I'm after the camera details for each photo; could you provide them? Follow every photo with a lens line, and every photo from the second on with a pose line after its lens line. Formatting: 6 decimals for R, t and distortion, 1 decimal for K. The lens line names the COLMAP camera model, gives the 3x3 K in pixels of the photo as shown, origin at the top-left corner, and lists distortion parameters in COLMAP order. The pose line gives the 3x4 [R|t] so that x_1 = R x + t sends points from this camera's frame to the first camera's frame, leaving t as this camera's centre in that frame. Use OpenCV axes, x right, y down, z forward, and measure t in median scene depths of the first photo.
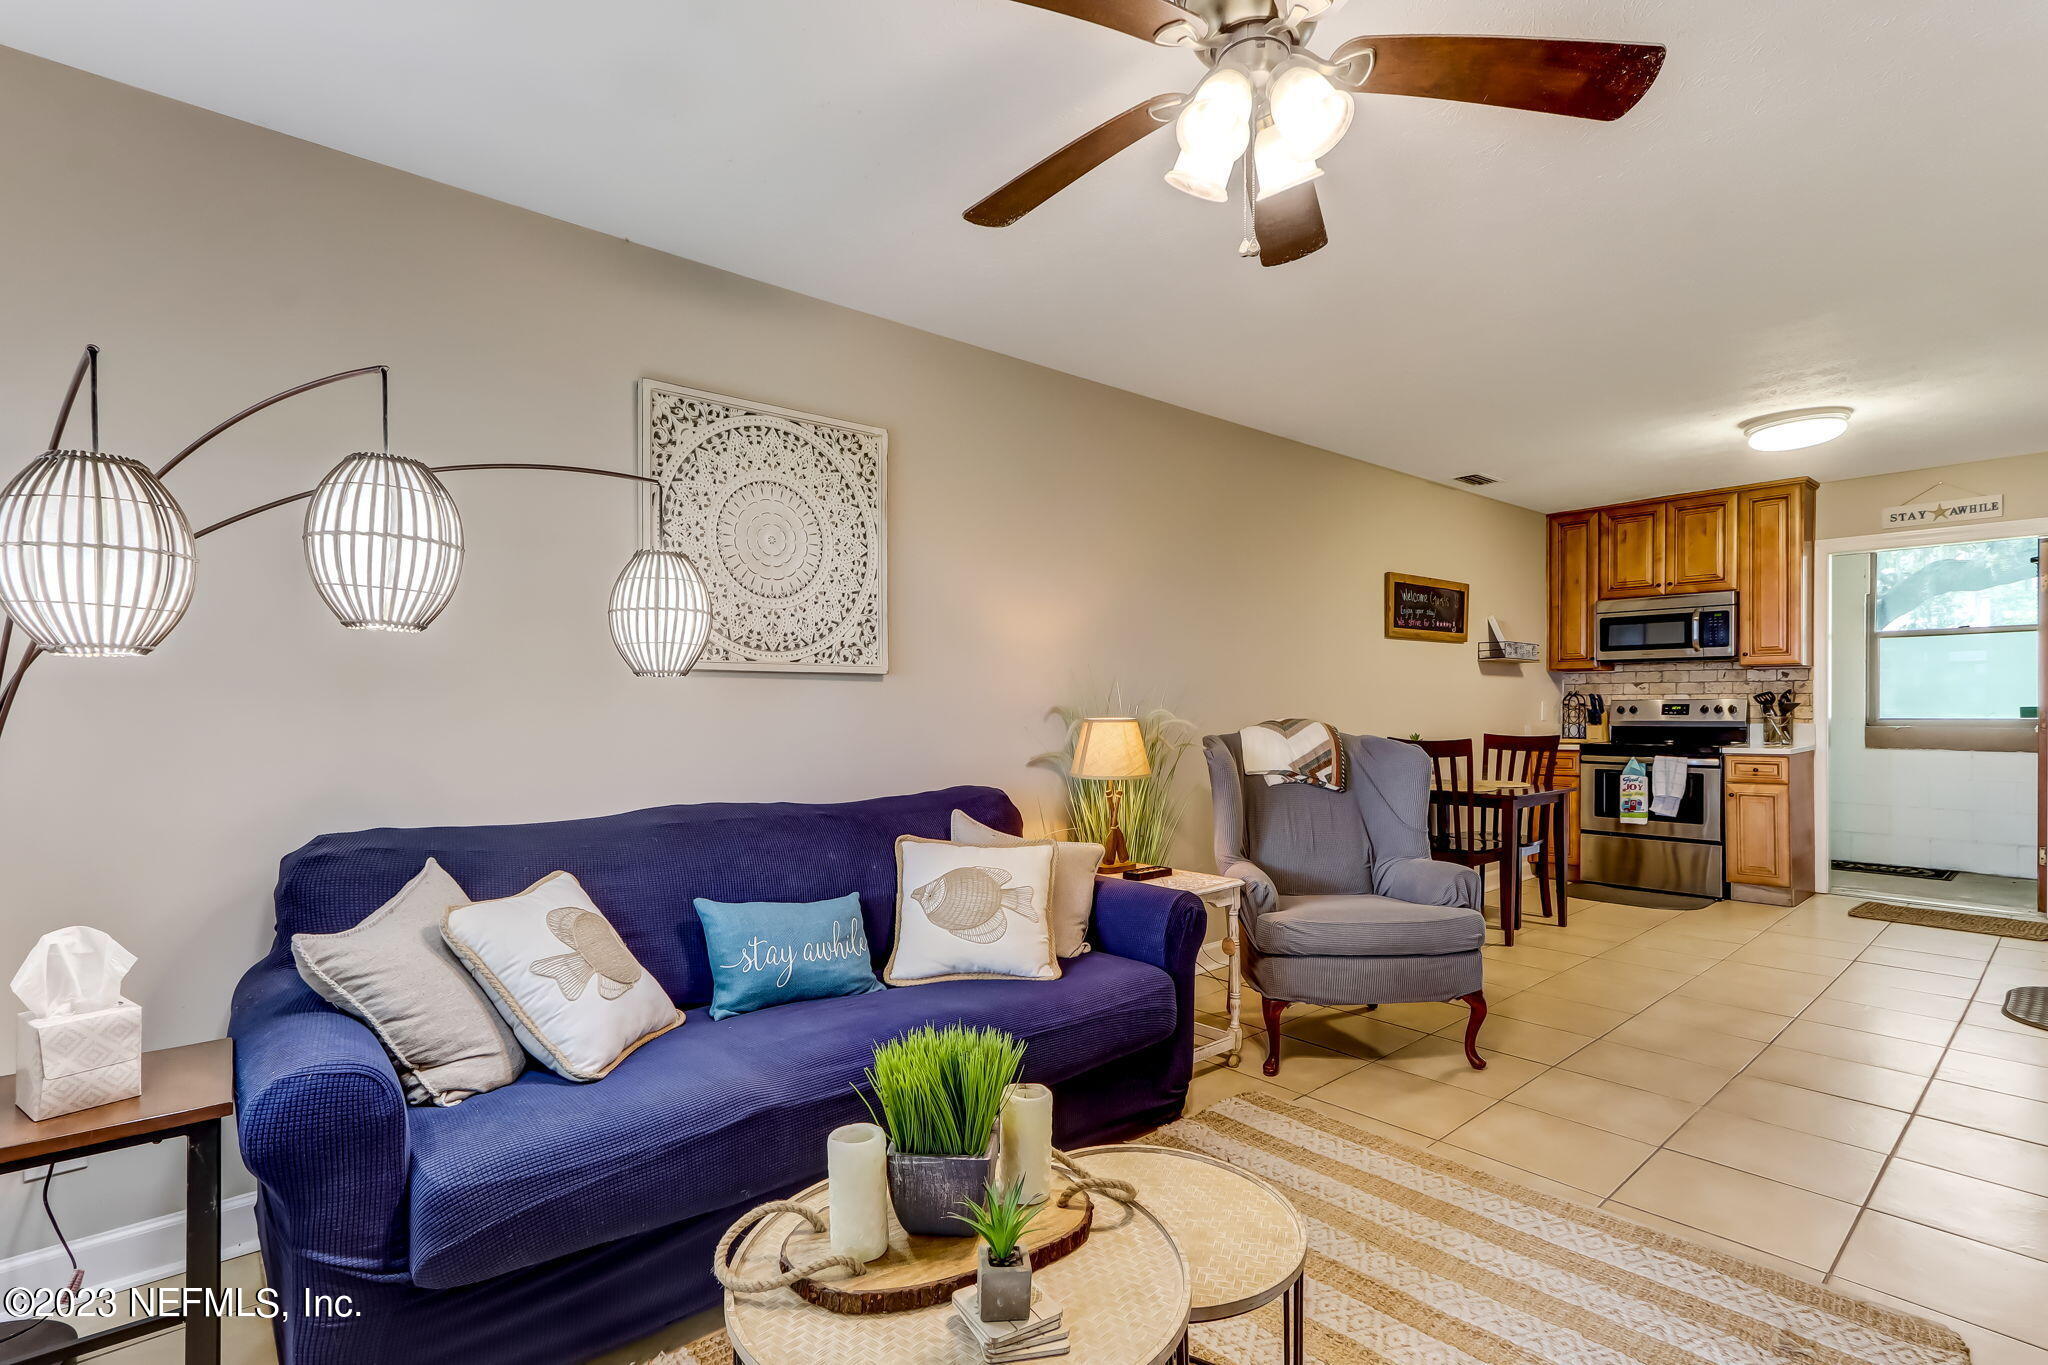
lens RADIAL K [[968.8, 0, 1016.1], [0, 968.8, 709.4], [0, 0, 1]] dist [0.017880, -0.000502]
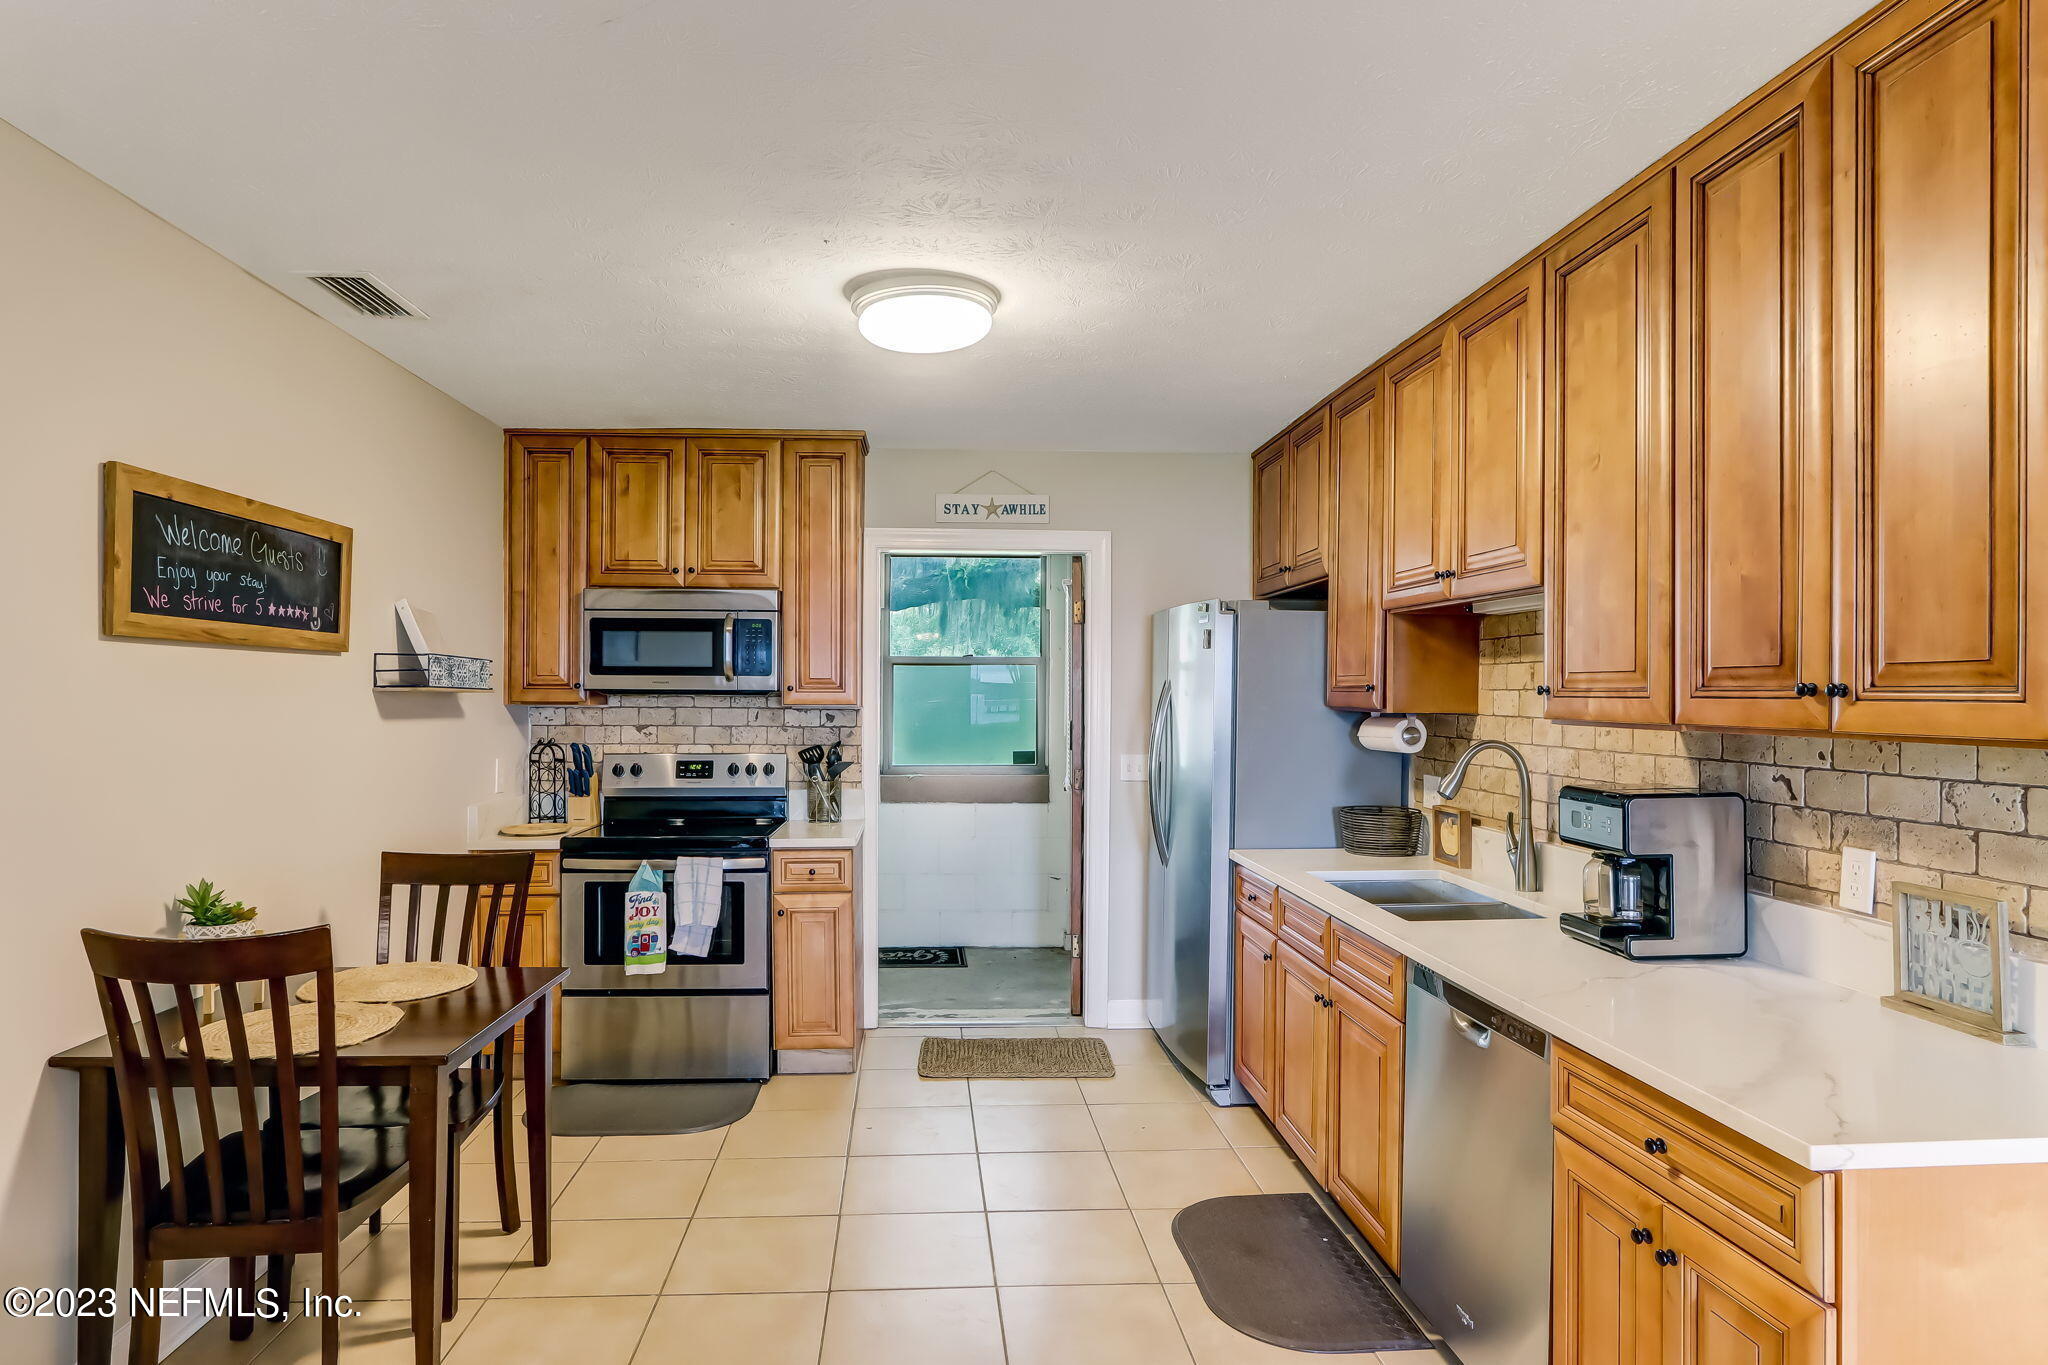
lens RADIAL K [[1079.4, 0, 969.0], [0, 1079.4, 694.6], [0, 0, 1]] dist [-0.047637, 0.041407]
pose [[0.607498, 0.005302, 0.794303, 0.238318], [0.000413, 0.999975, -0.006991, -0.045432], [-0.794321, 0.004575, 0.607481, 0.452847]]
